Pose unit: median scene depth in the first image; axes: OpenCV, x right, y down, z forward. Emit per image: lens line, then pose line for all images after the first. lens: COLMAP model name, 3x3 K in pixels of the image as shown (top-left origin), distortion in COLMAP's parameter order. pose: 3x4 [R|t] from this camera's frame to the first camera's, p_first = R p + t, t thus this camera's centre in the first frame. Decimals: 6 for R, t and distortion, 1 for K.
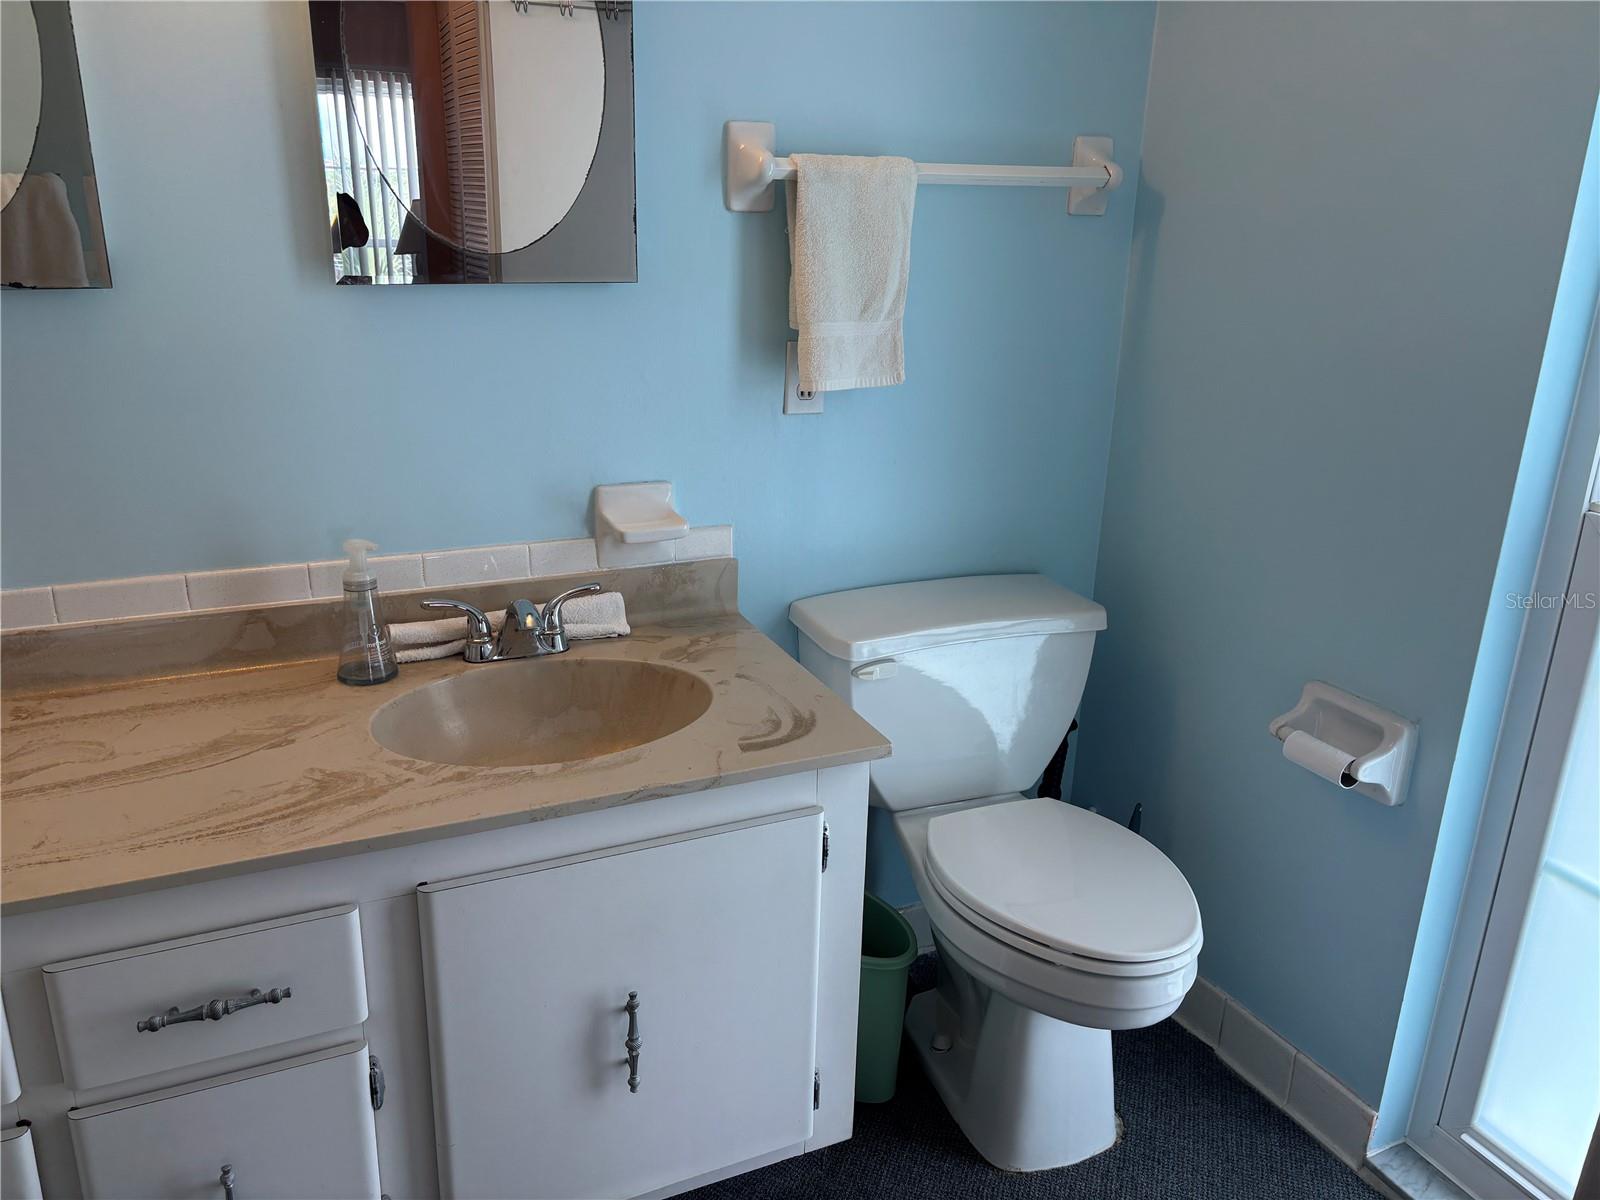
lens RADIAL K [[1216.4, 0, 805.9], [0, 1216.4, 588.9], [0, 0, 1]] dist [0.051311, -0.043666]
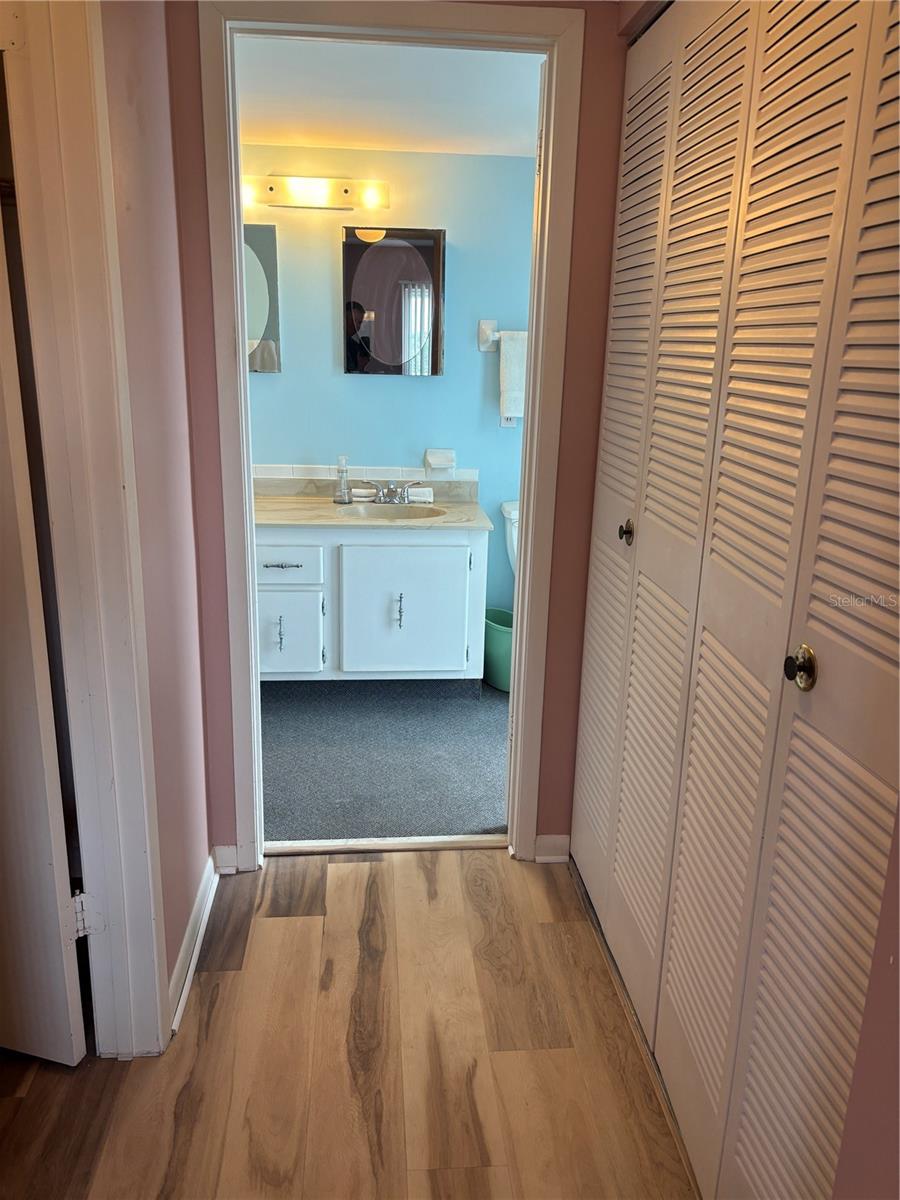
lens RADIAL K [[912.3, 0, 453.1], [0, 912.3, 607.6], [0, 0, 1]] dist [0.051311, -0.043666]
pose [[0.943616, 0.091374, -0.318180, 0.655094], [-0.108600, 0.993405, -0.036788, 0.390149], [0.312720, 0.069268, 0.947316, -1.054184]]
